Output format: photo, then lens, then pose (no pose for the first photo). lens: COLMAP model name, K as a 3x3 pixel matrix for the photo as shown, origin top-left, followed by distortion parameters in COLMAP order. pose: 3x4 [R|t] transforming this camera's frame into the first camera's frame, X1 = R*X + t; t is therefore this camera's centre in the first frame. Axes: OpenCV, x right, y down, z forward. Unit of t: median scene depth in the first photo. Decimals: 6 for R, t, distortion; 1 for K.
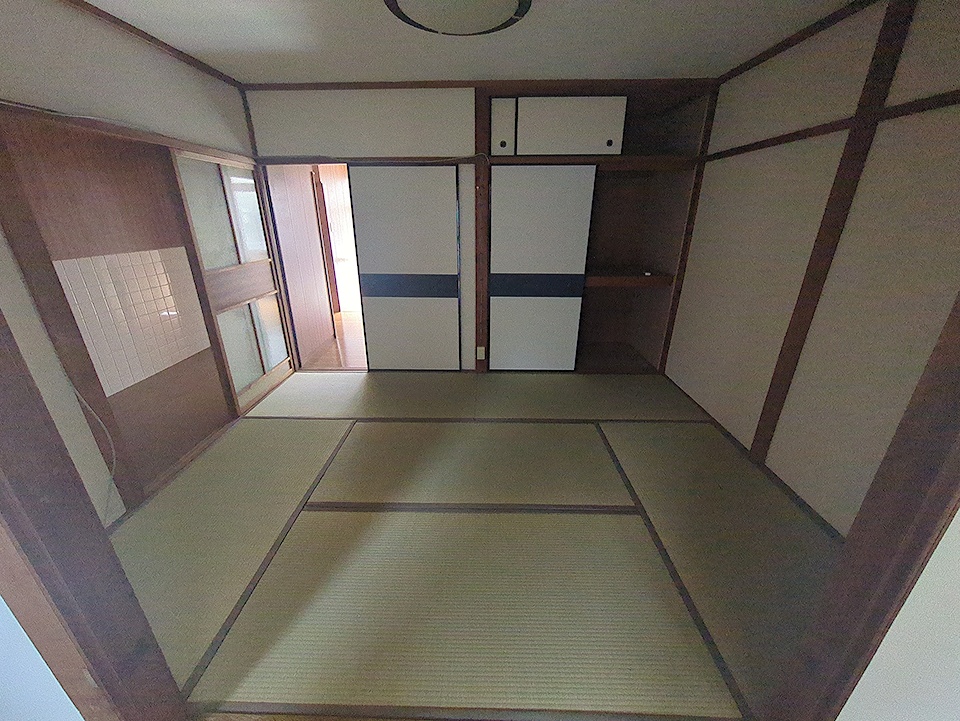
lens RADIAL K [[380.7, 0, 474.4], [0, 380.7, 362.0], [0, 0, 1]] dist [-0.001898, 0.001799]
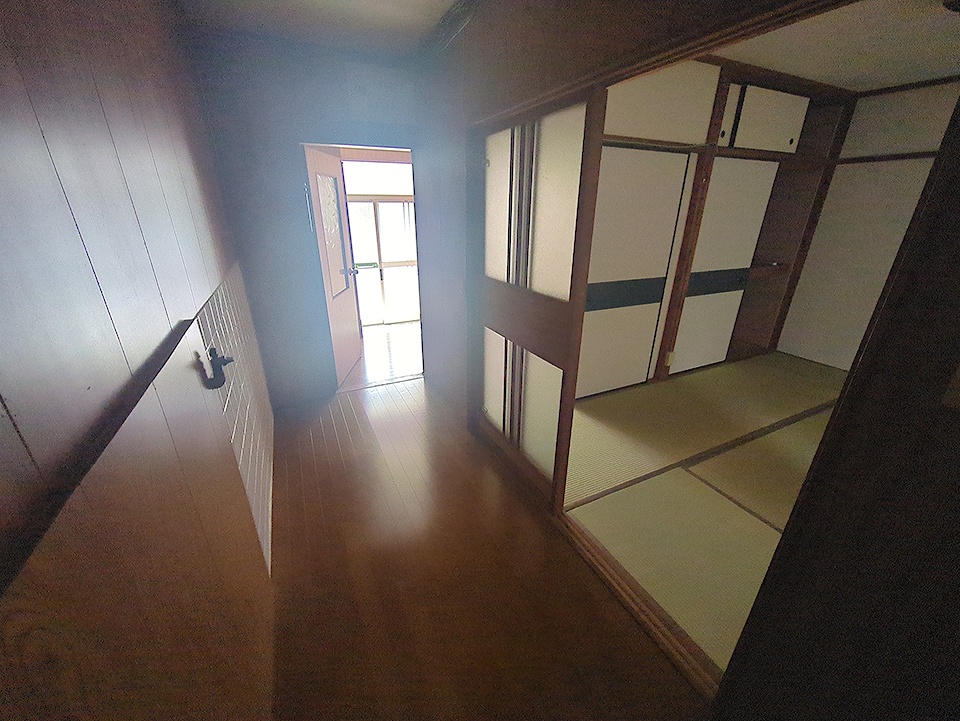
lens RADIAL K [[380.7, 0, 477.5], [0, 380.7, 359.9], [0, 0, 1]] dist [-0.001898, 0.001799]
pose [[0.892425, -0.160335, 0.421746, -0.935221], [0.159199, 0.986508, 0.038171, -0.155378], [-0.422176, 0.033077, 0.905910, 0.424415]]
